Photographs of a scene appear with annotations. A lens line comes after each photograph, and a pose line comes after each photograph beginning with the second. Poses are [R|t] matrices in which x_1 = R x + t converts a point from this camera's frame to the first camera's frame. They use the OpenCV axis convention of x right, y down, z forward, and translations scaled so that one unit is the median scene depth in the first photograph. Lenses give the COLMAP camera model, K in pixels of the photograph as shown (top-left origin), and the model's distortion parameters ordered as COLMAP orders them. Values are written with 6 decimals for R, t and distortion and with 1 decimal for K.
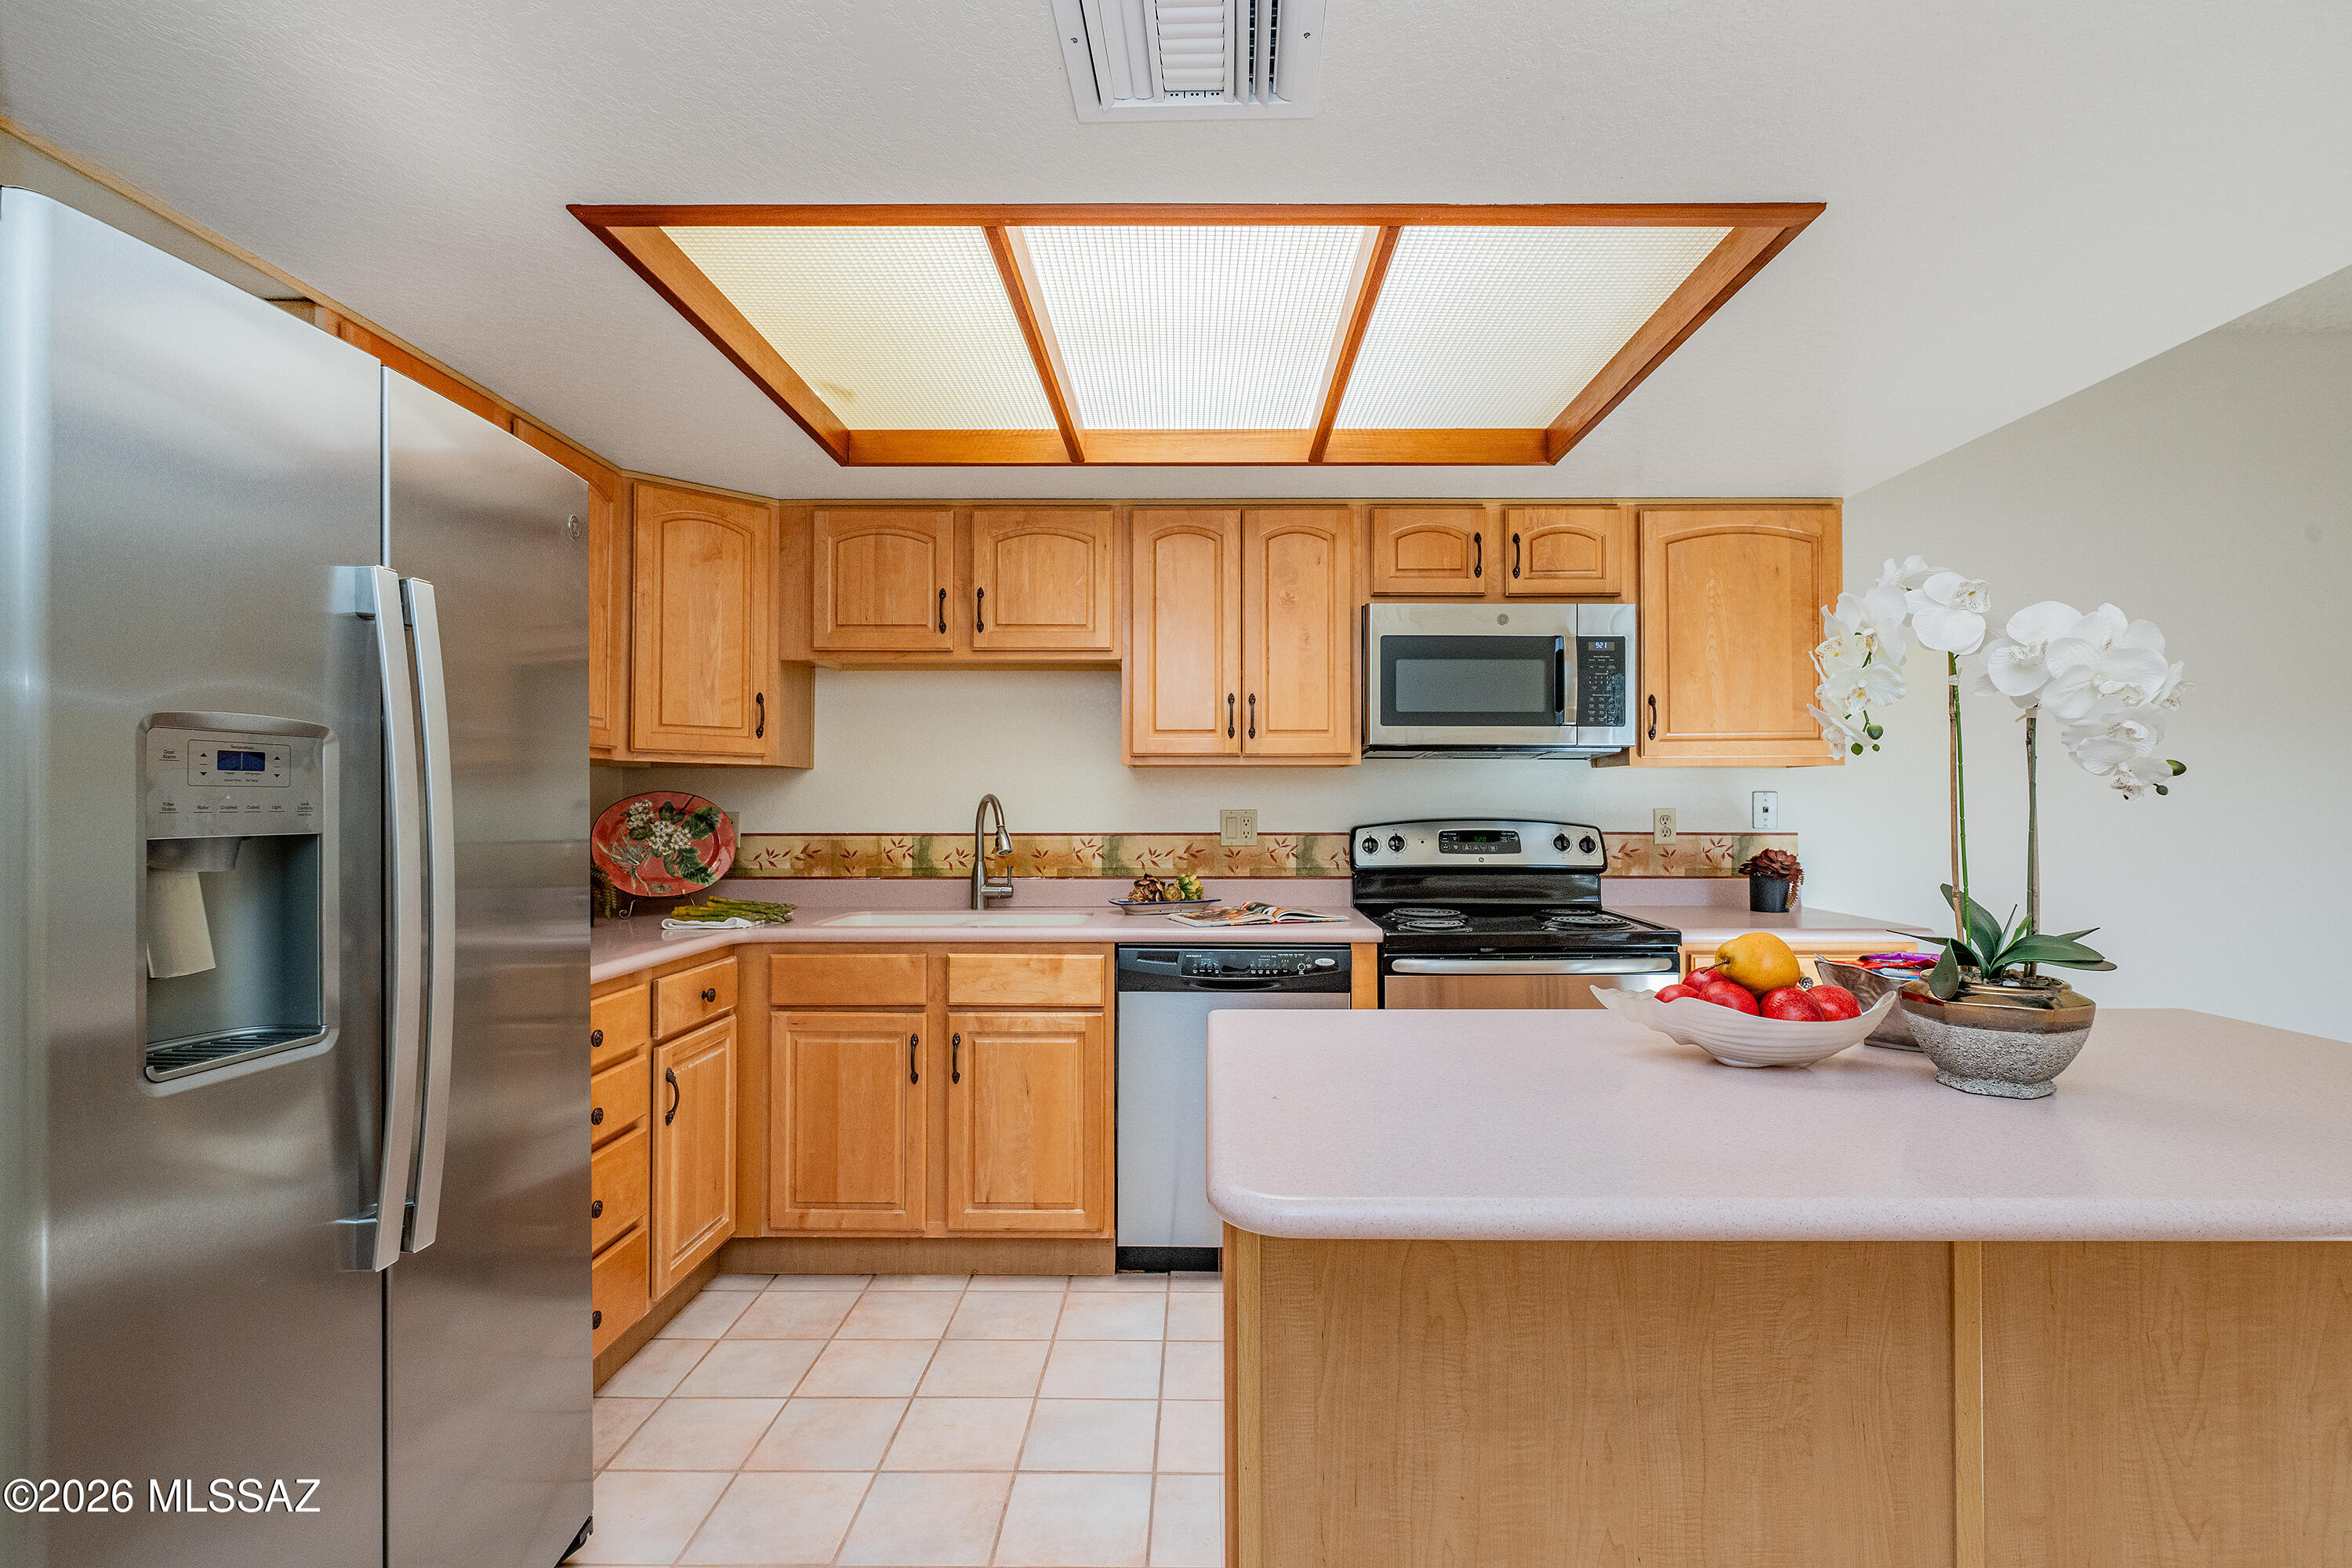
lens RADIAL K [[1130.4, 0, 1177.6], [0, 1130.4, 791.4], [0, 0, 1]] dist [0.002186, 0.000525]
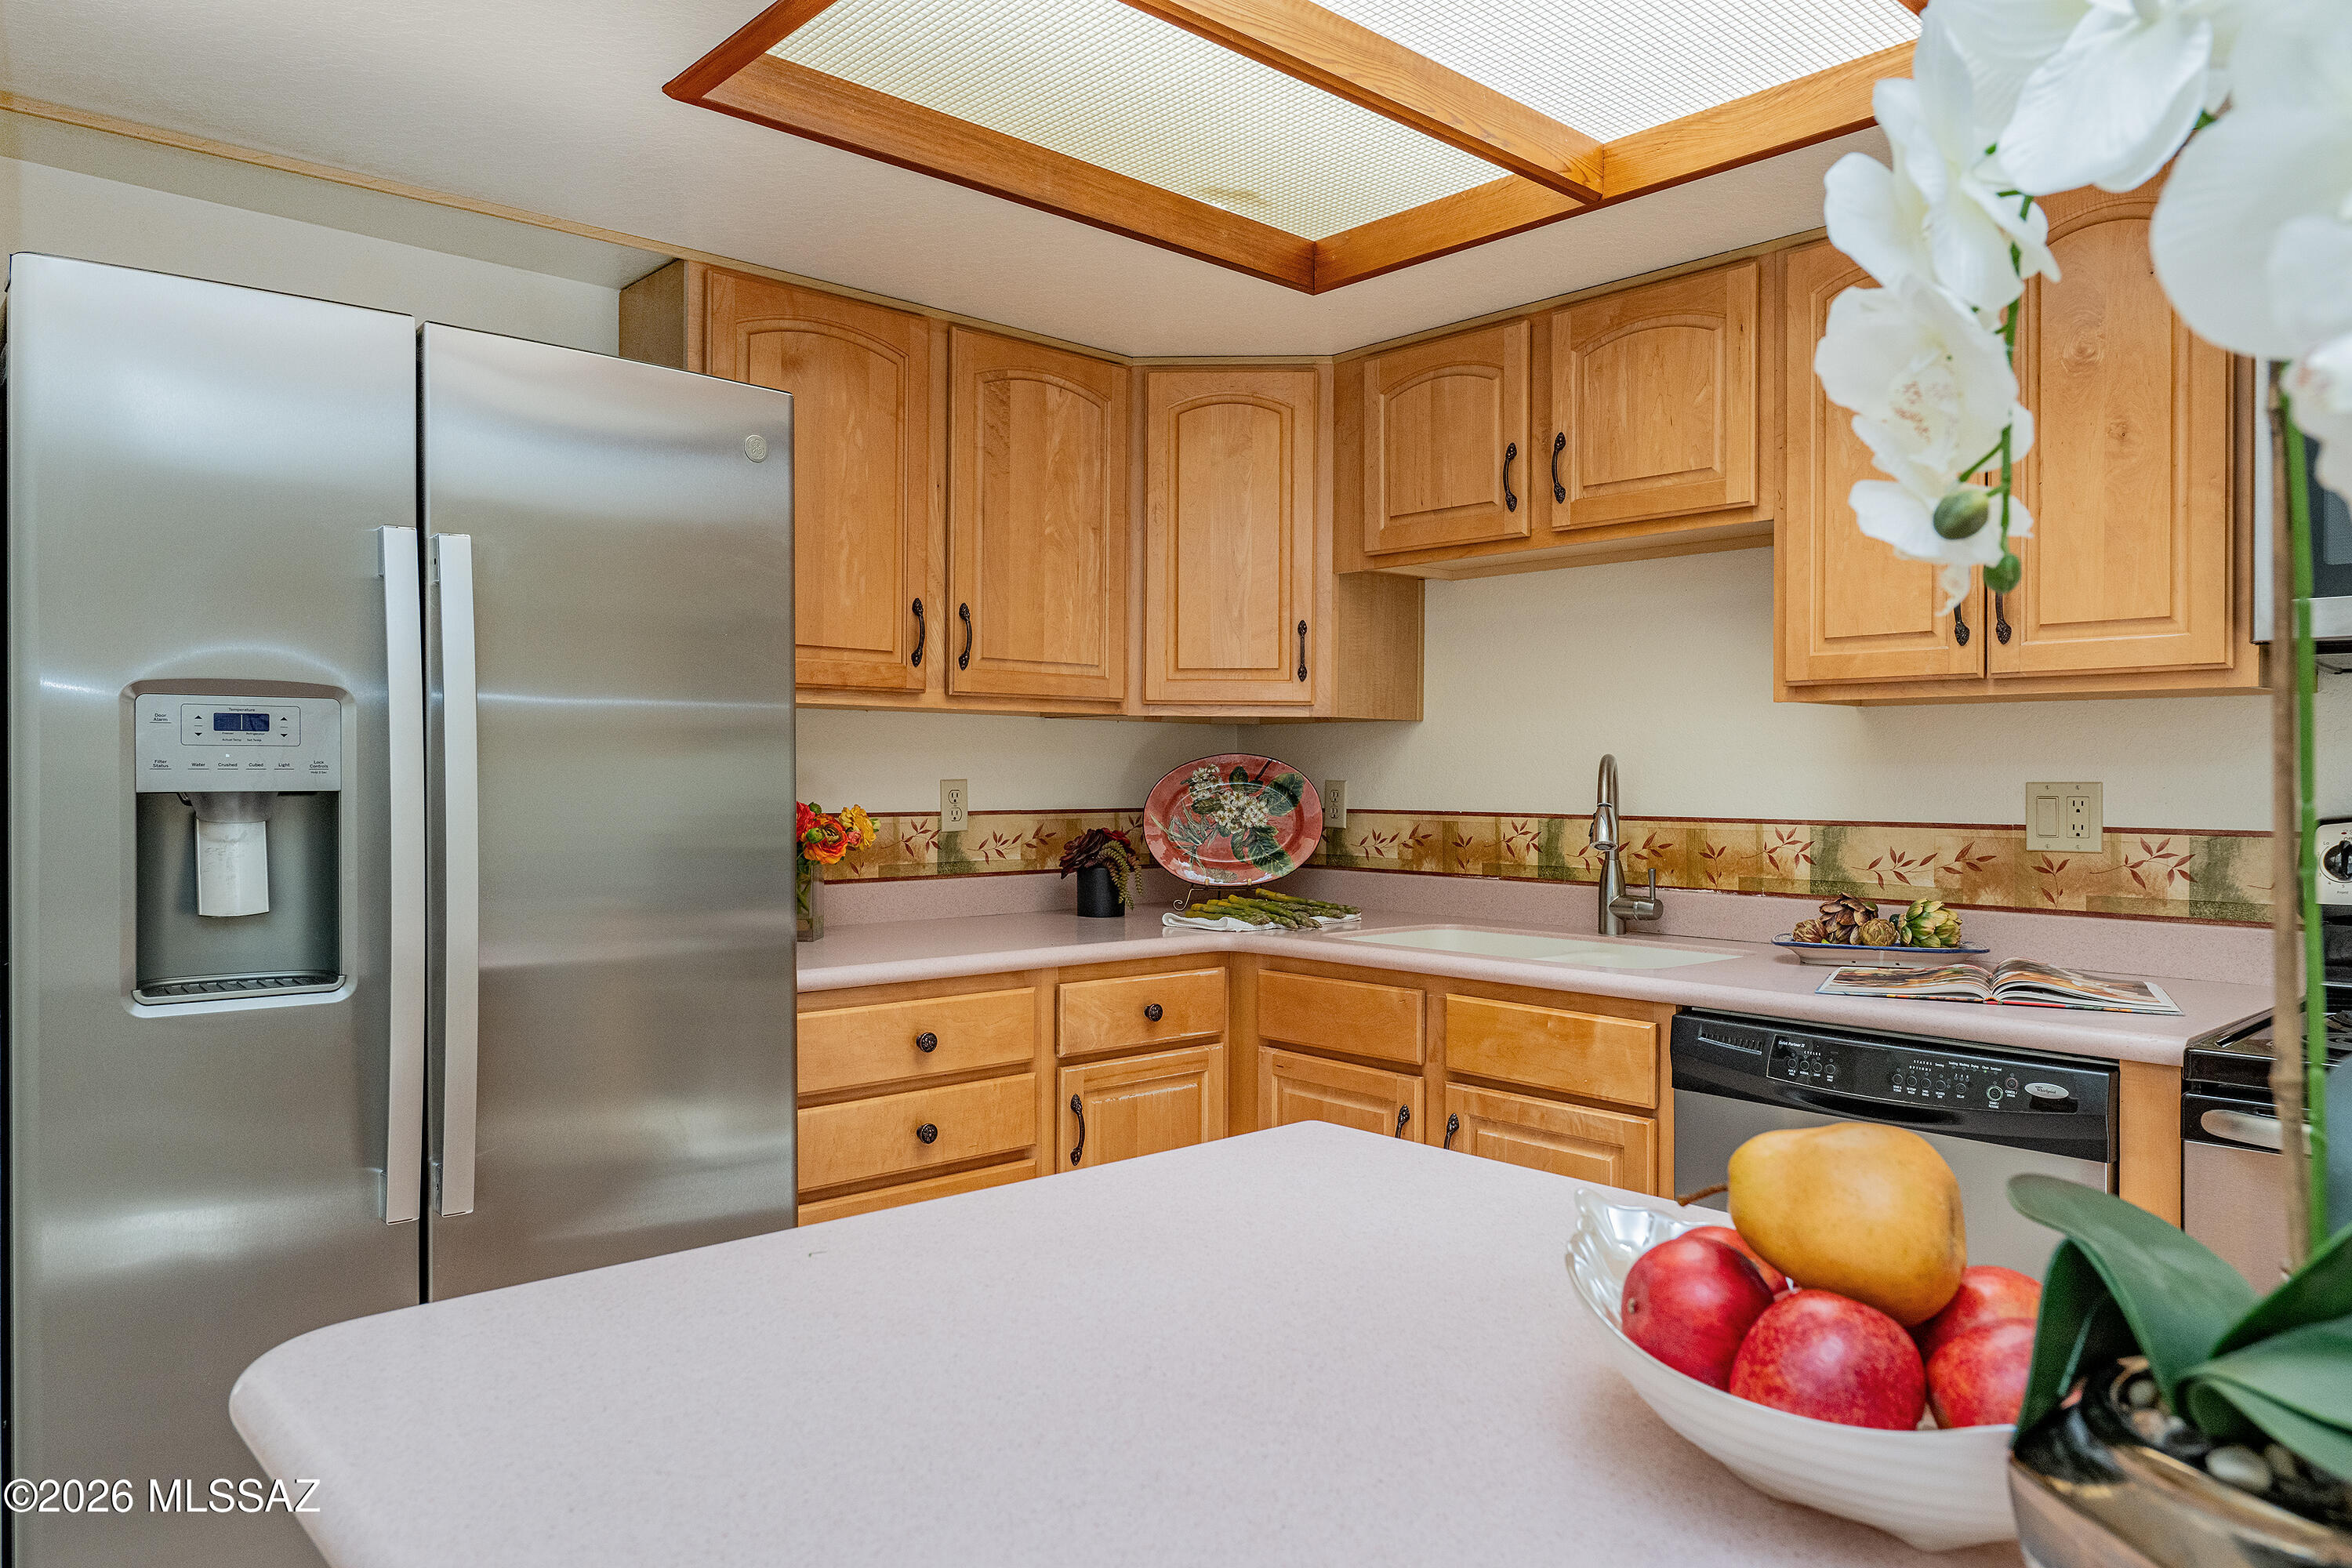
lens RADIAL K [[1553.3, 0, 1173.3], [0, 1553.3, 782.7], [0, 0, 1]] dist [-0.007908, 0.001724]
pose [[0.684357, 0.007104, -0.729112, 0.317201], [0.004346, 0.999895, 0.013821, 0.005284], [0.729134, -0.012628, 0.684254, 0.232042]]
